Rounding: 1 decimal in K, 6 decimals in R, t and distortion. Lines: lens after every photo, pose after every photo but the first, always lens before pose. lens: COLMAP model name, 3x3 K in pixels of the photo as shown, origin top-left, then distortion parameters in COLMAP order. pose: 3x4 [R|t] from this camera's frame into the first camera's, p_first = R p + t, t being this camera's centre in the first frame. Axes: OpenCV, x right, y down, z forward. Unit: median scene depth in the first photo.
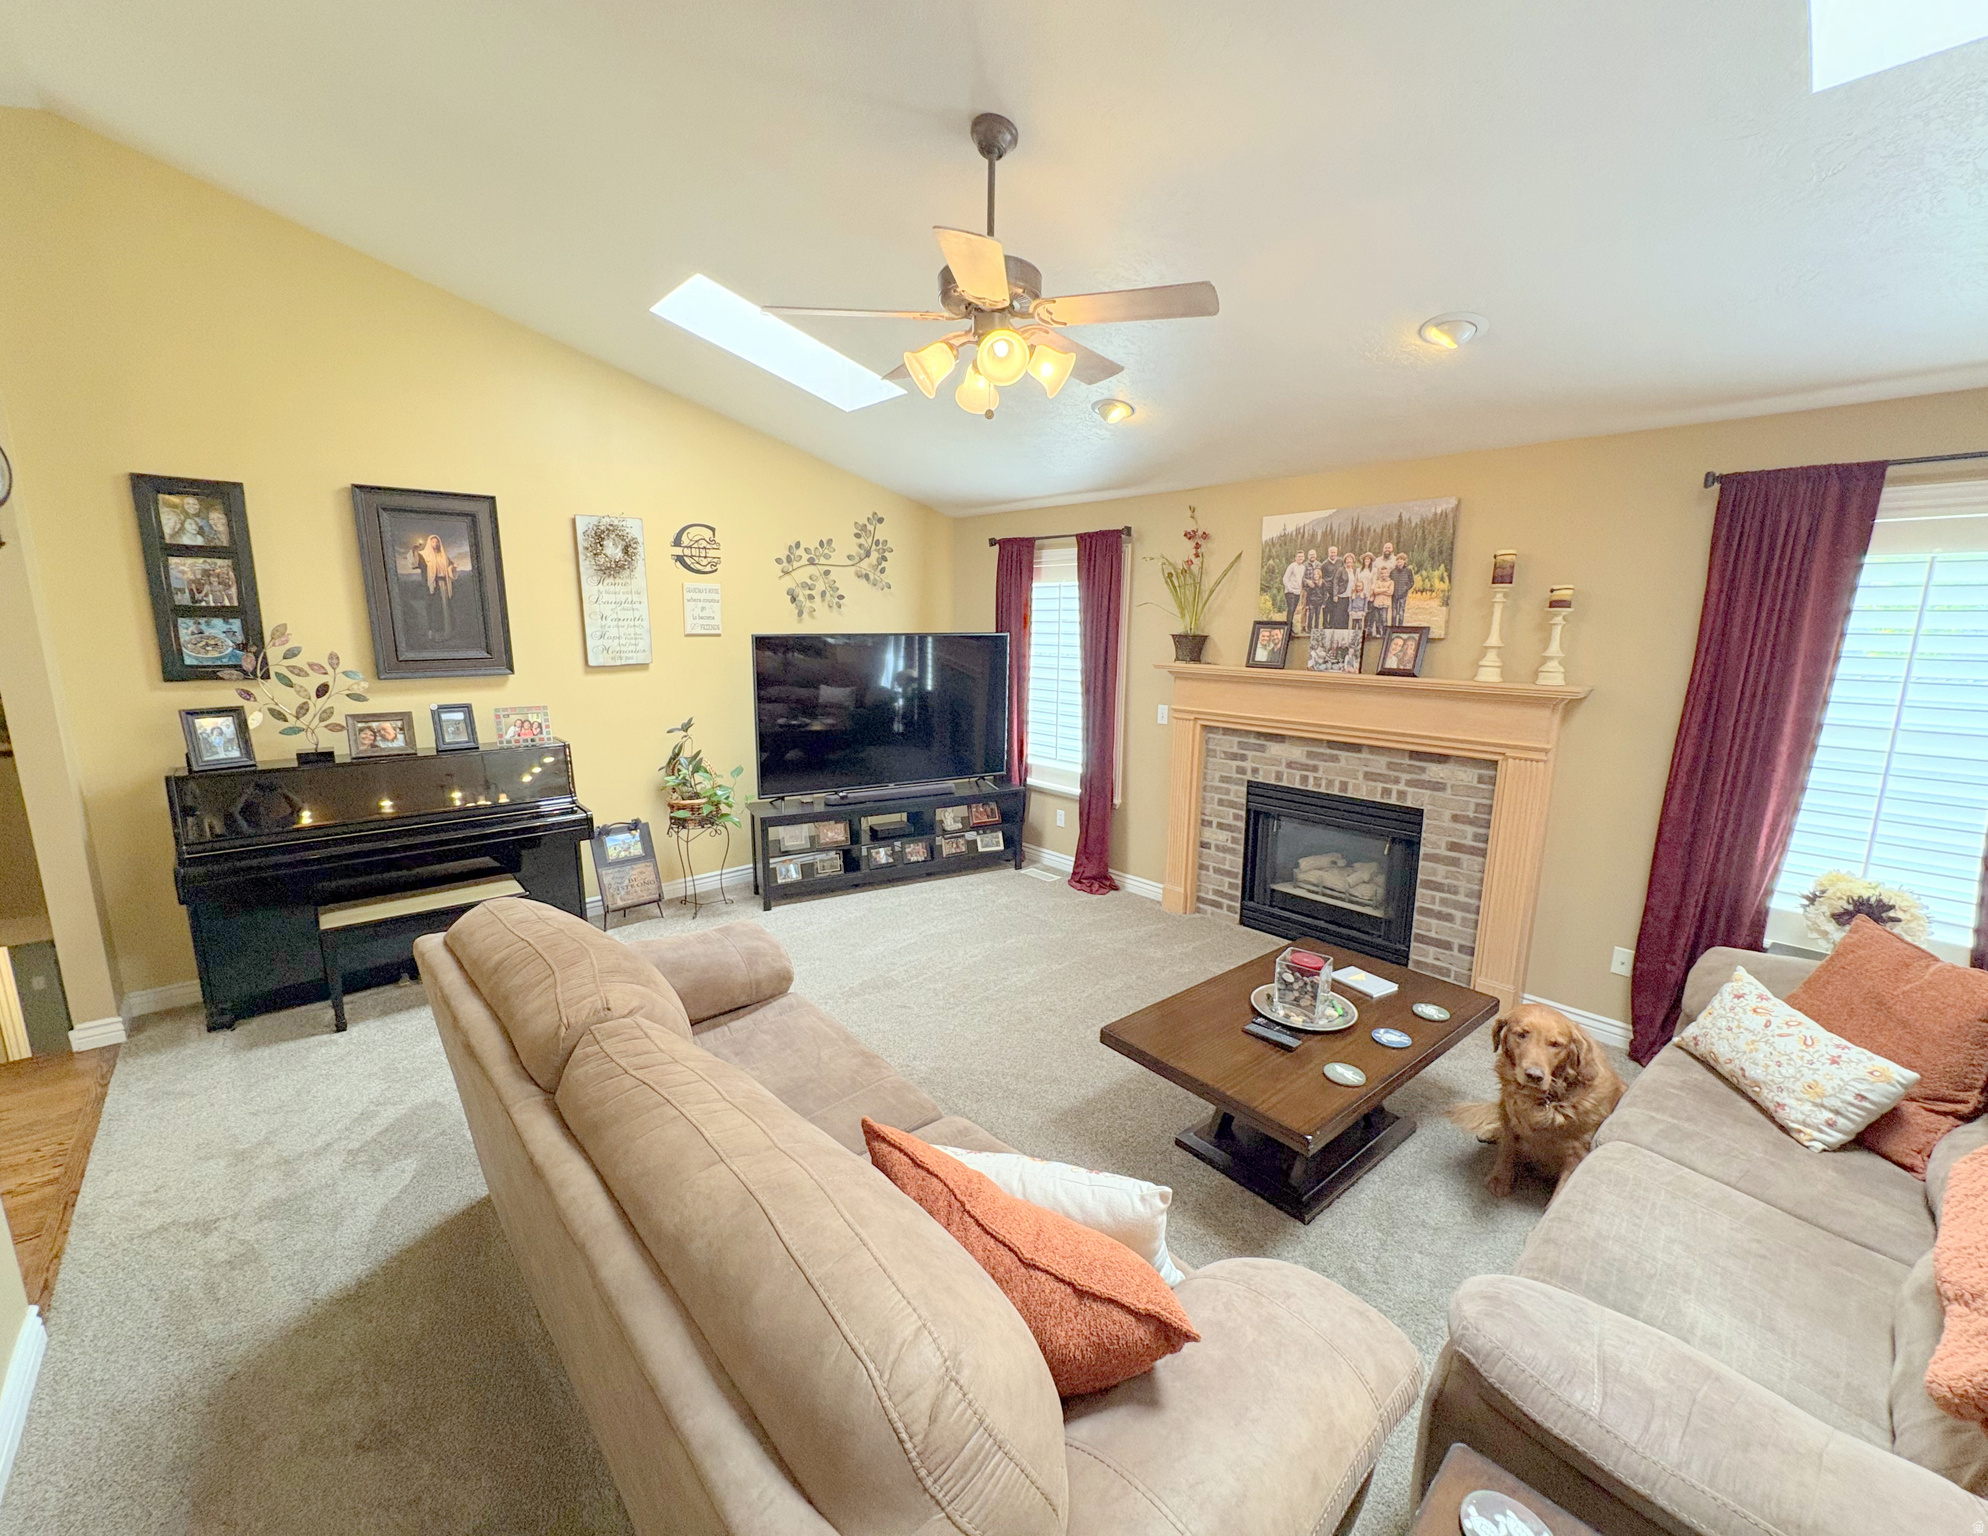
lens RADIAL K [[829.6, 0, 1003.6], [0, 829.6, 778.2], [0, 0, 1]] dist [0.000569, -0.000344]
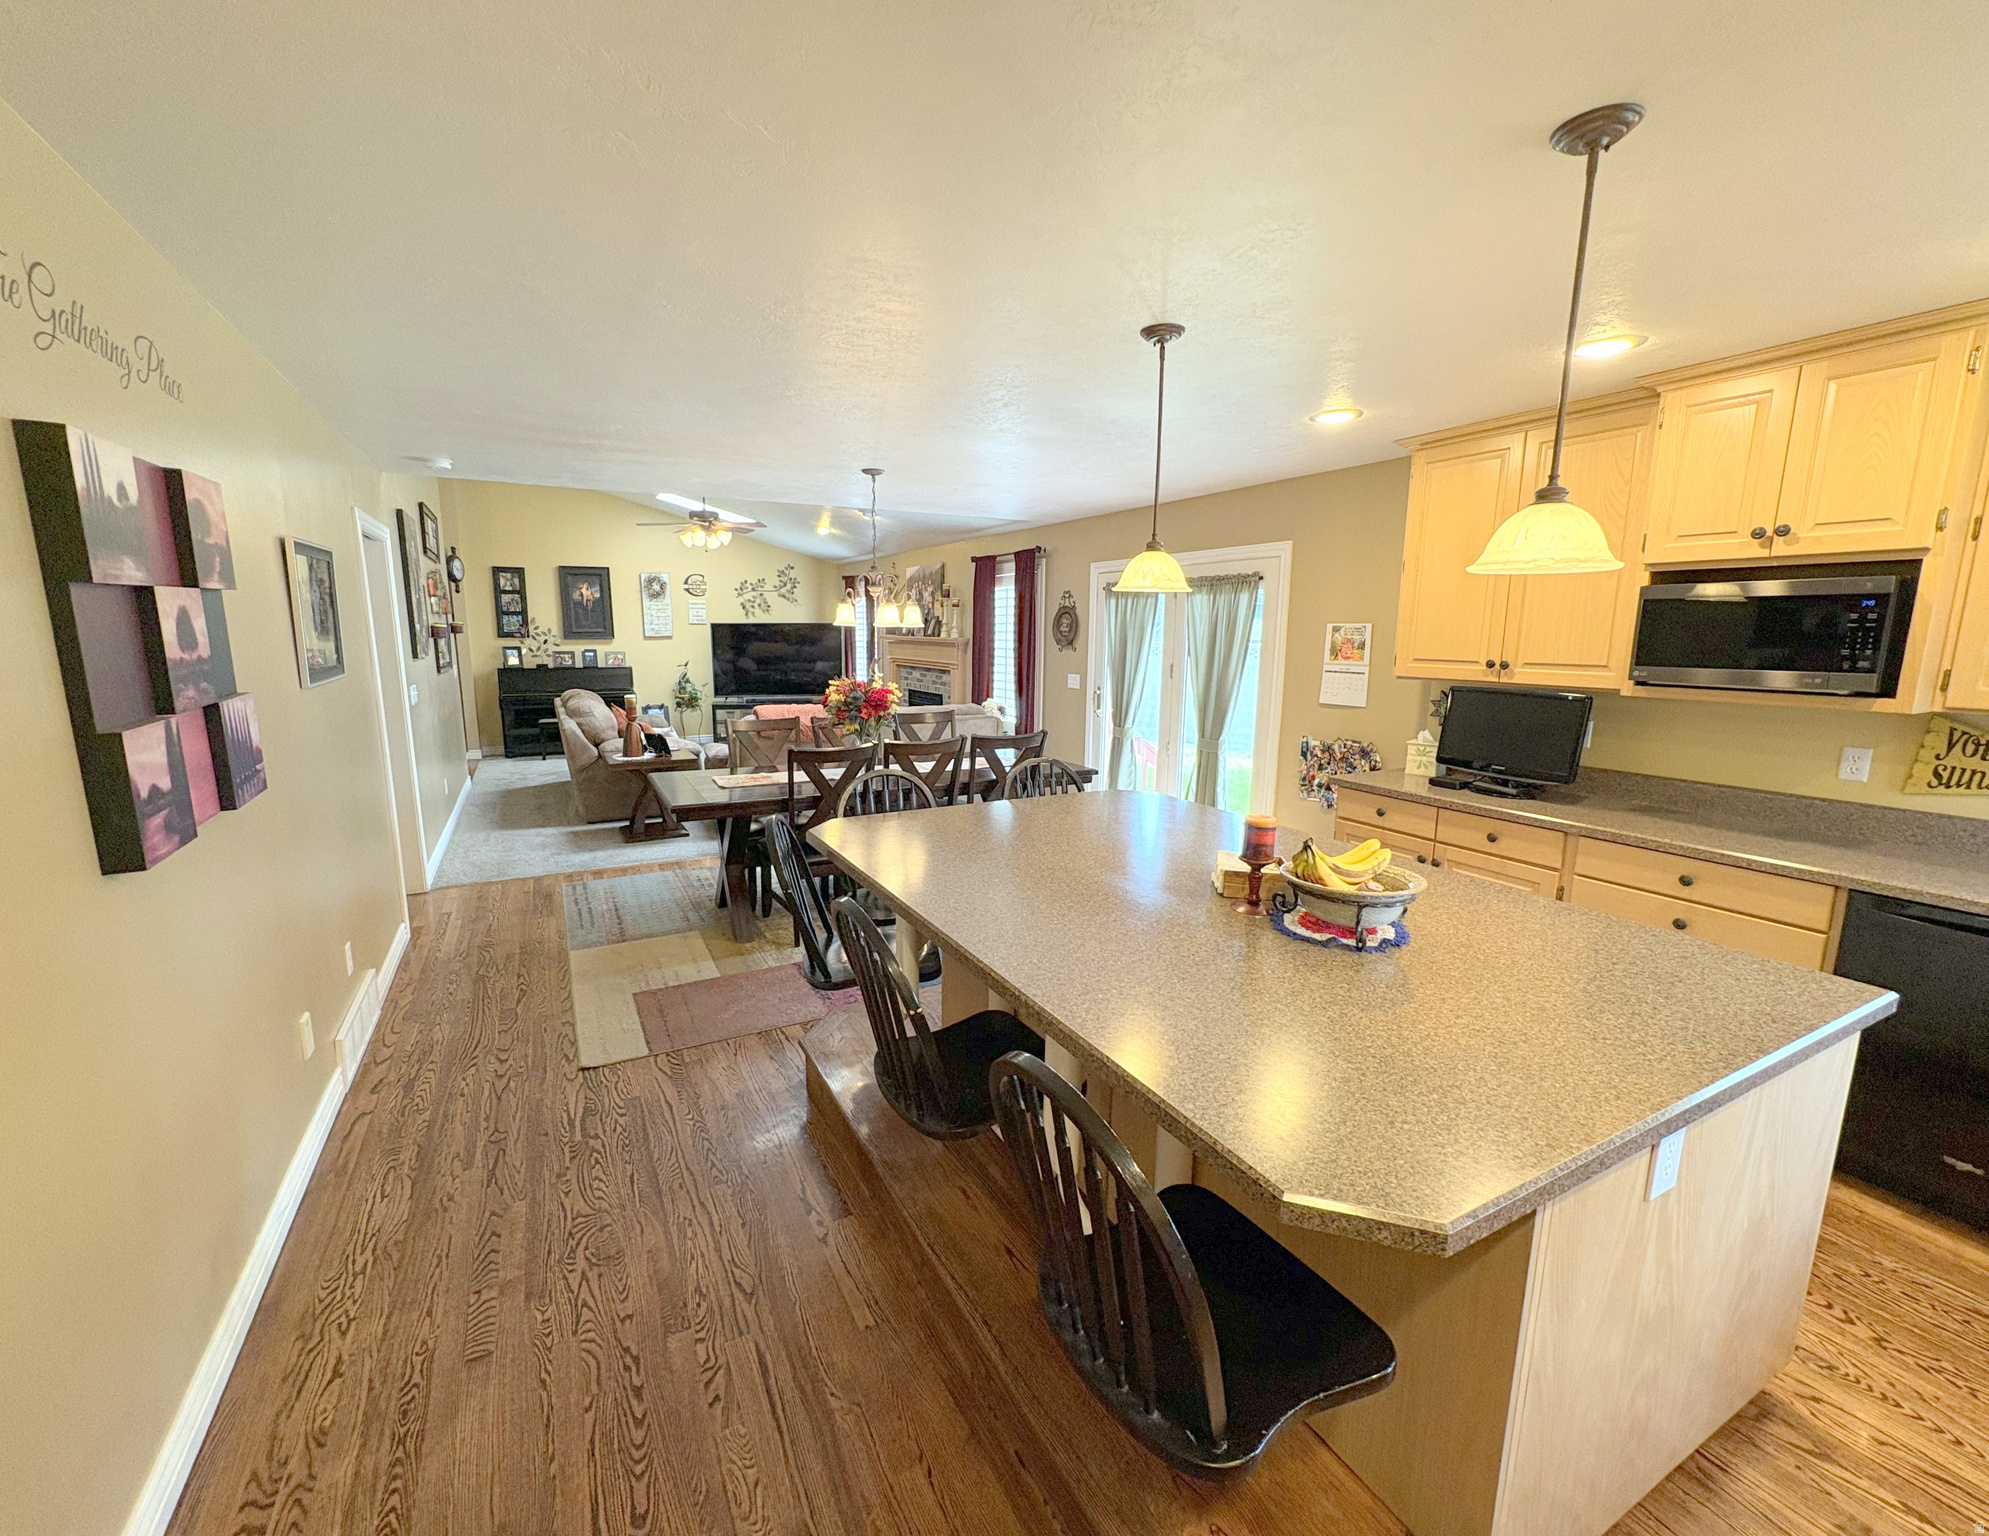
lens RADIAL K [[830.0, 0, 971.1], [0, 830.0, 778.7], [0, 0, 1]] dist [0.000569, -0.000344]
pose [[0.967812, 0.041587, -0.248215, 1.214949], [-0.044660, 0.998979, -0.006760, 0.295948], [0.247681, 0.017627, 0.968681, -1.273461]]
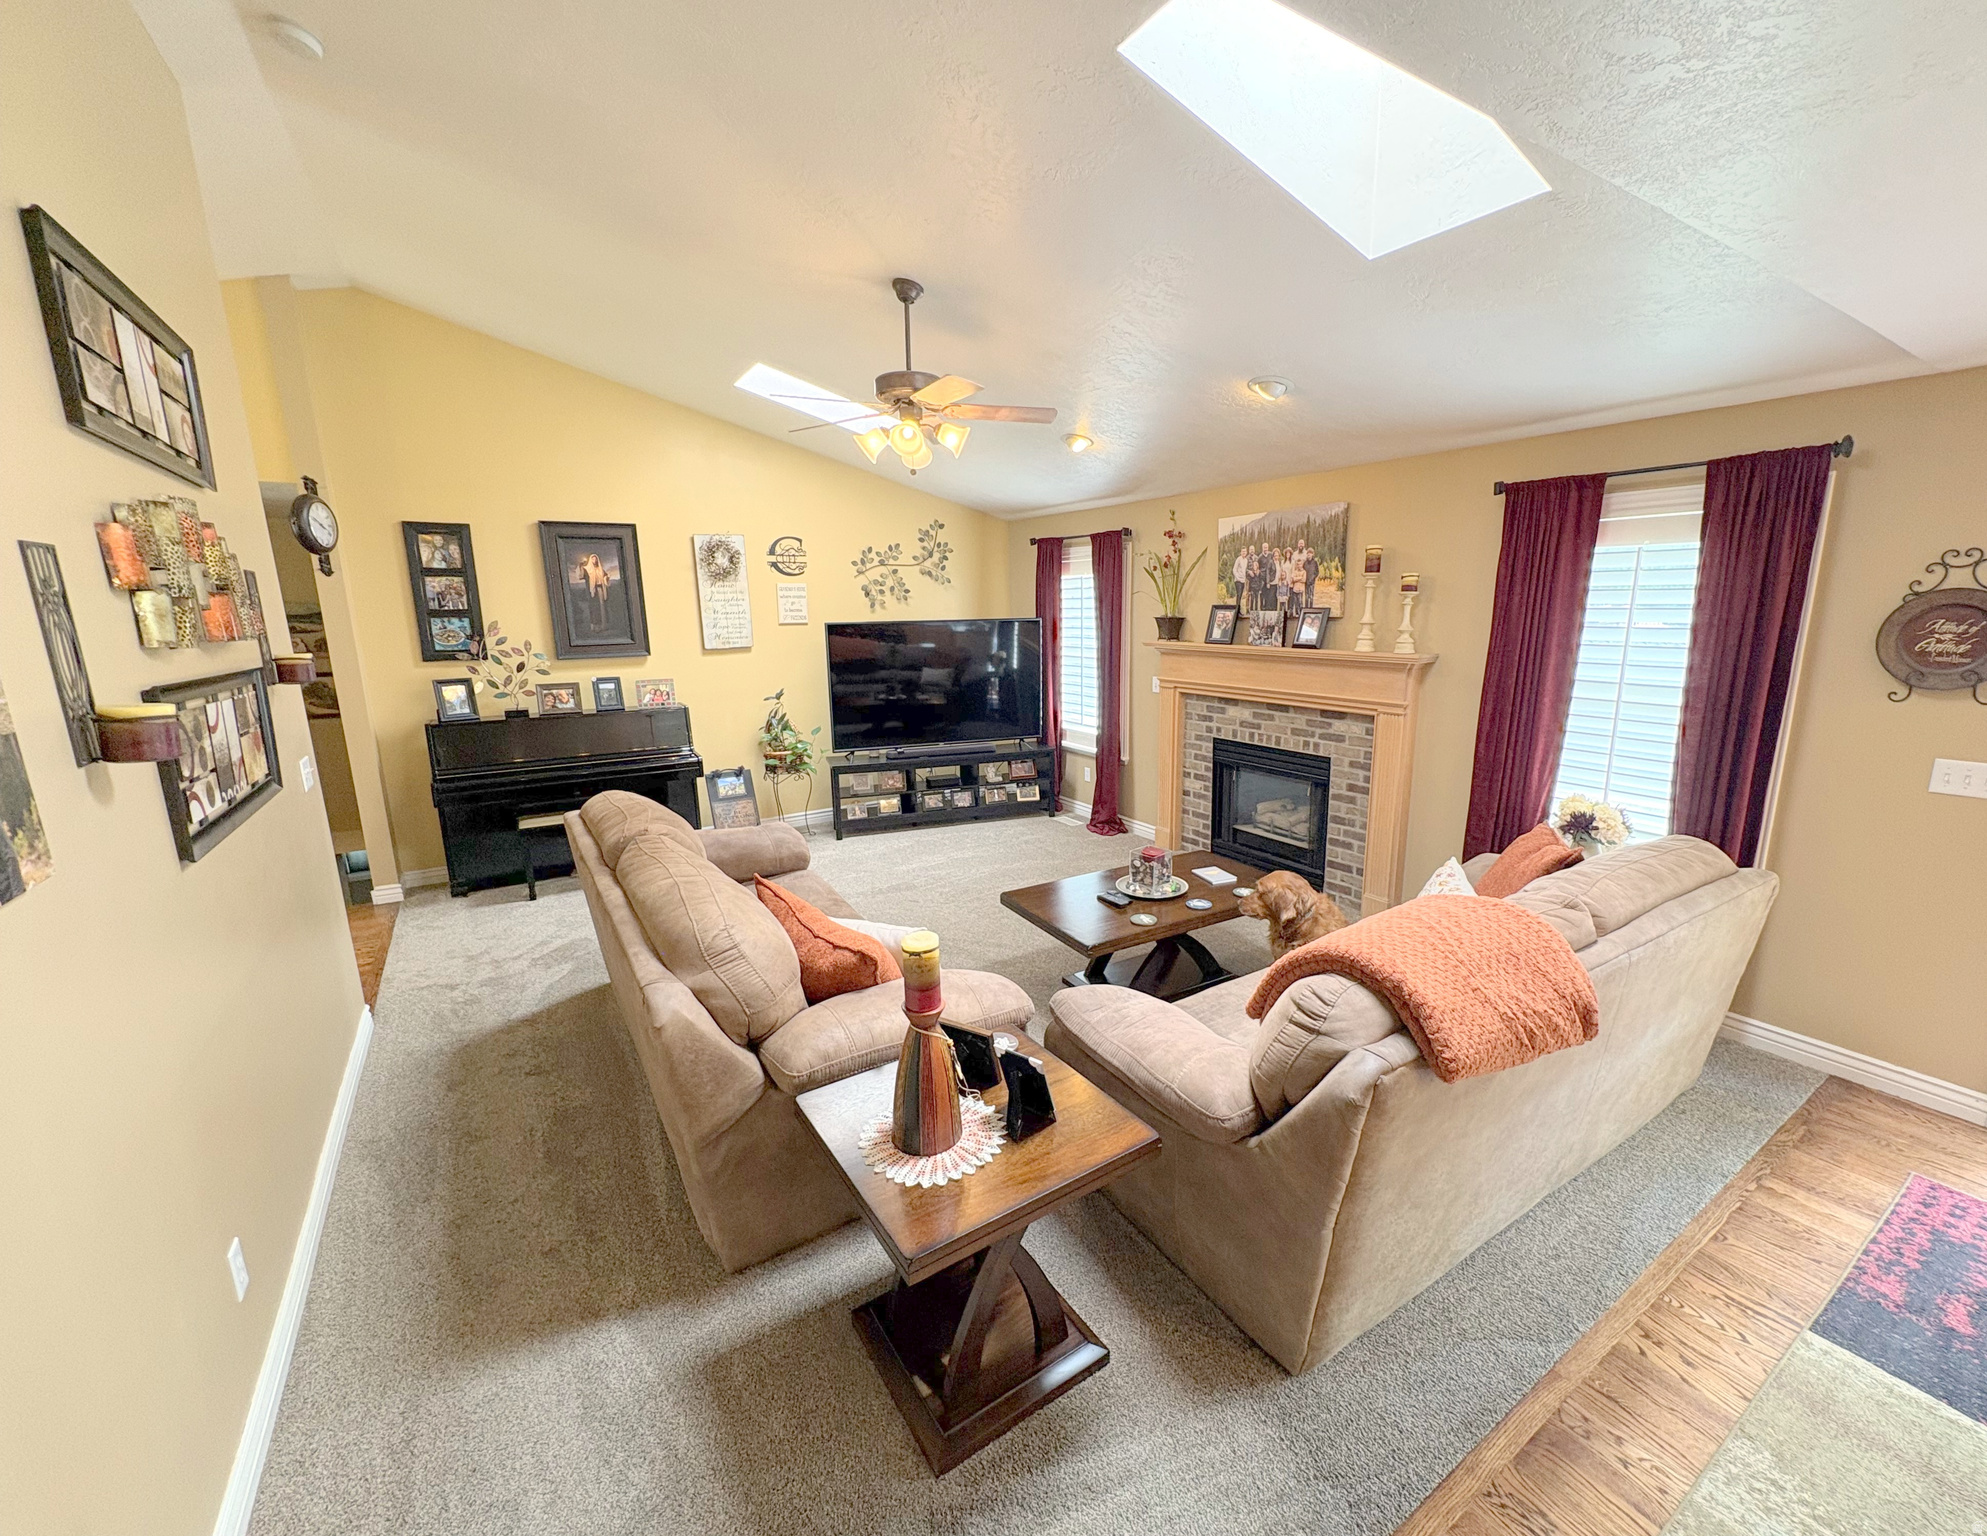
lens RADIAL K [[829.2, 0, 1041.4], [0, 829.2, 784.6], [0, 0, 1]] dist [0.000569, -0.000344]
pose [[0.989515, 0.011940, -0.143935, 0.270594], [-0.008377, 0.999644, 0.025336, 0.051838], [0.144186, -0.023865, 0.989263, -0.284313]]
